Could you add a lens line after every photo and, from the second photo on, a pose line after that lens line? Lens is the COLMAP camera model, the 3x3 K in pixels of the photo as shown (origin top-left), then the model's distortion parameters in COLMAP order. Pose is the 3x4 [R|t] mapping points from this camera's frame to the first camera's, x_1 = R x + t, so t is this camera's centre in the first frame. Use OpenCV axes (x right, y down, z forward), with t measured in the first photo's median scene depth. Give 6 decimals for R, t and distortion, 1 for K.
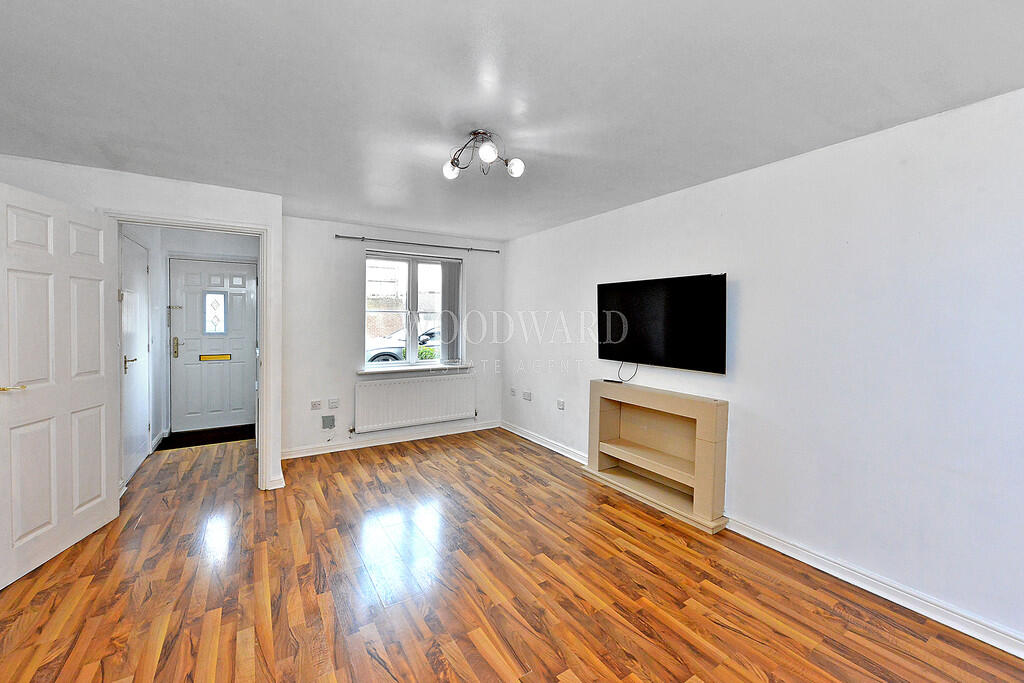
lens RADIAL K [[405.6, 0, 514.4], [0, 405.6, 336.6], [0, 0, 1]] dist [-0.008814, -0.000294]
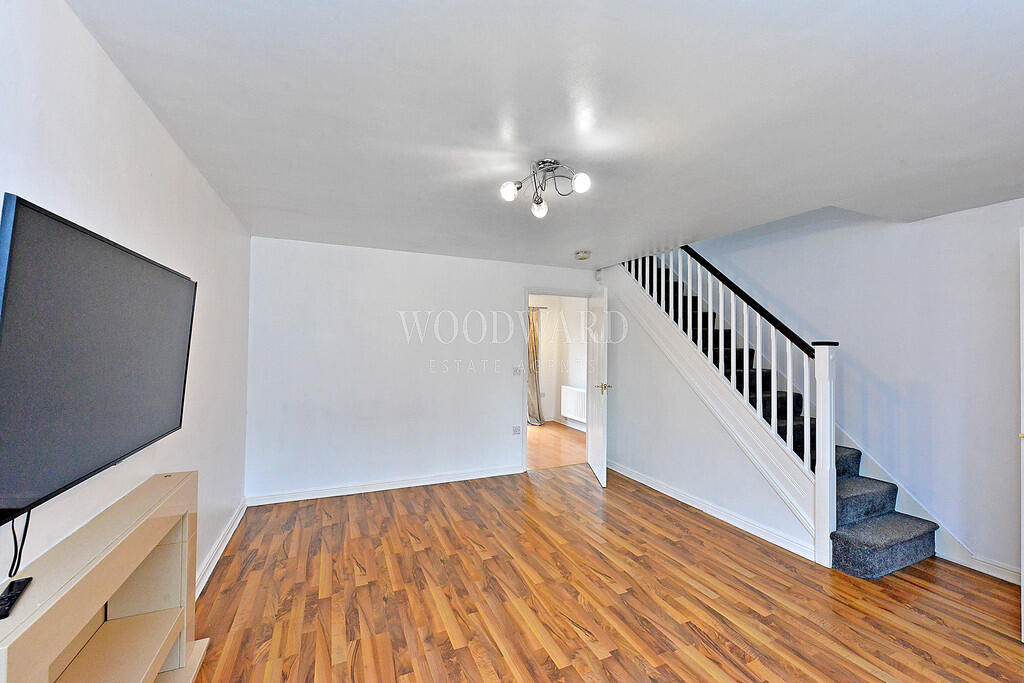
lens RADIAL K [[405.6, 0, 514.4], [0, 405.6, 336.6], [0, 0, 1]] dist [-0.008814, -0.000294]
pose [[-0.988293, -0.017090, 0.151606, -0.185706], [-0.014979, 0.999774, 0.015059, -0.107668], [-0.151829, 0.012612, -0.988326, 2.100325]]
